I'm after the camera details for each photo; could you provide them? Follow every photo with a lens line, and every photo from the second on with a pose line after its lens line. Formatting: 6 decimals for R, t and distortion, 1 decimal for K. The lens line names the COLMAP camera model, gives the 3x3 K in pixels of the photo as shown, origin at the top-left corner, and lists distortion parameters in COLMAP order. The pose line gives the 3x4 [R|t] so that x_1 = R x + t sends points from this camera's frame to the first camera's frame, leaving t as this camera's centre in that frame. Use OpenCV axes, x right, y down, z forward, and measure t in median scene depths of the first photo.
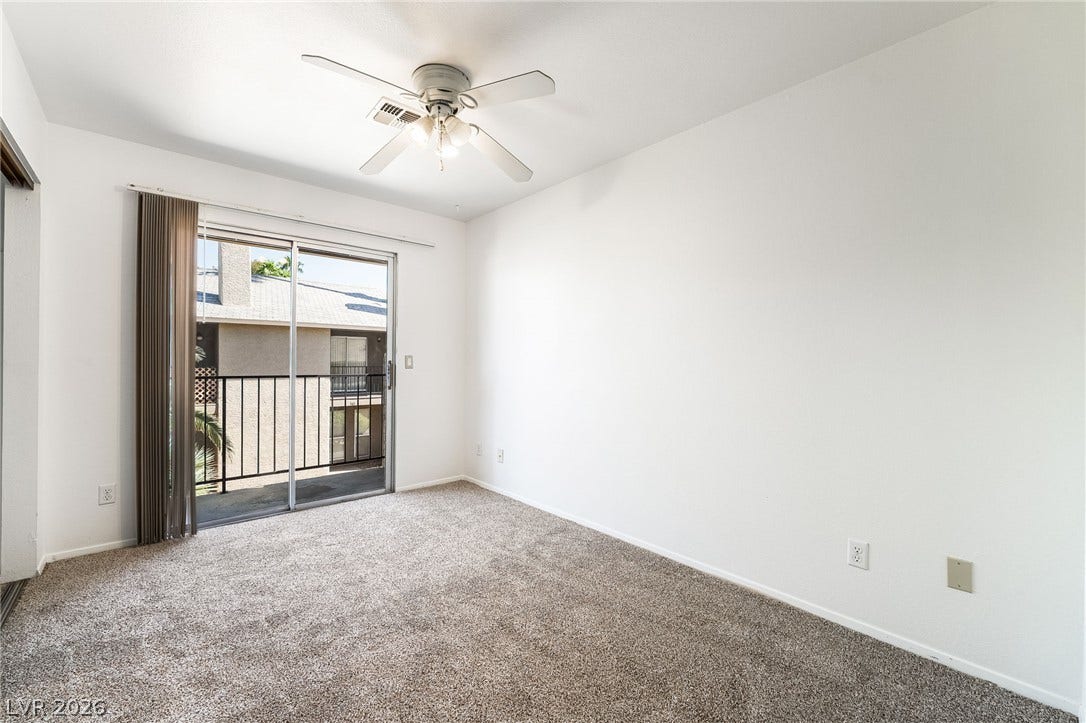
lens RADIAL K [[445.3, 0, 534.5], [0, 445.3, 361.4], [0, 0, 1]] dist [-0.002261, -0.000100]
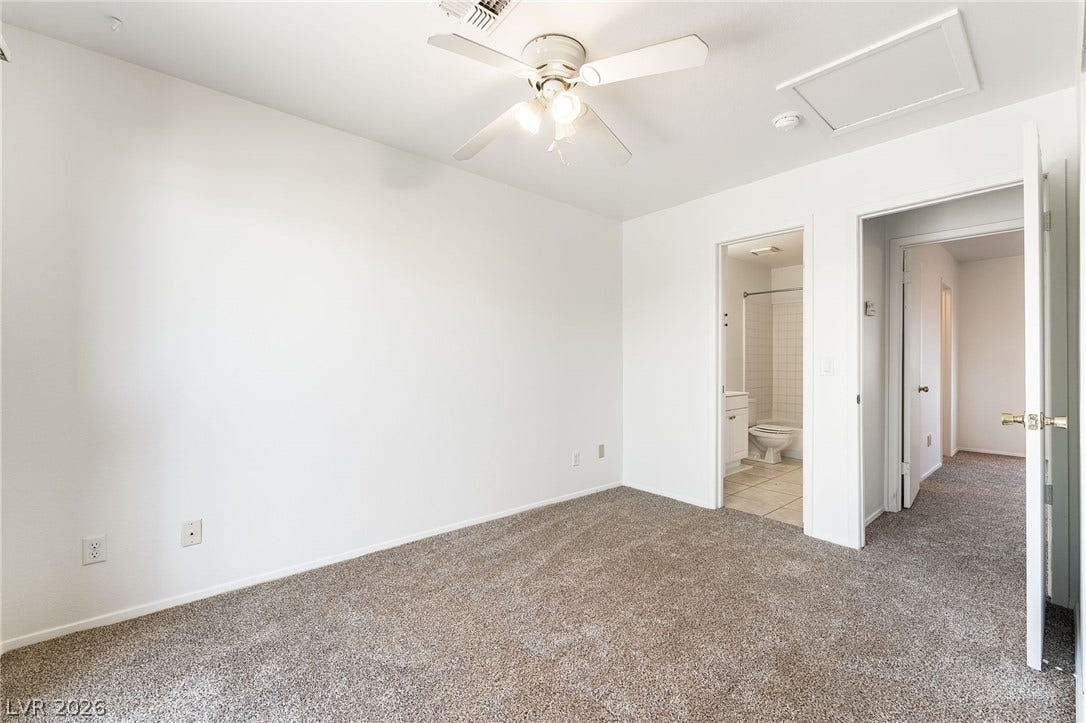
lens RADIAL K [[445.3, 0, 534.5], [0, 445.3, 361.4], [0, 0, 1]] dist [-0.002261, -0.000100]
pose [[0.013191, -0.000354, 0.999913, -1.014994], [-0.002170, 0.999998, 0.000383, -0.004326], [-0.999911, -0.002175, 0.013190, 0.926129]]
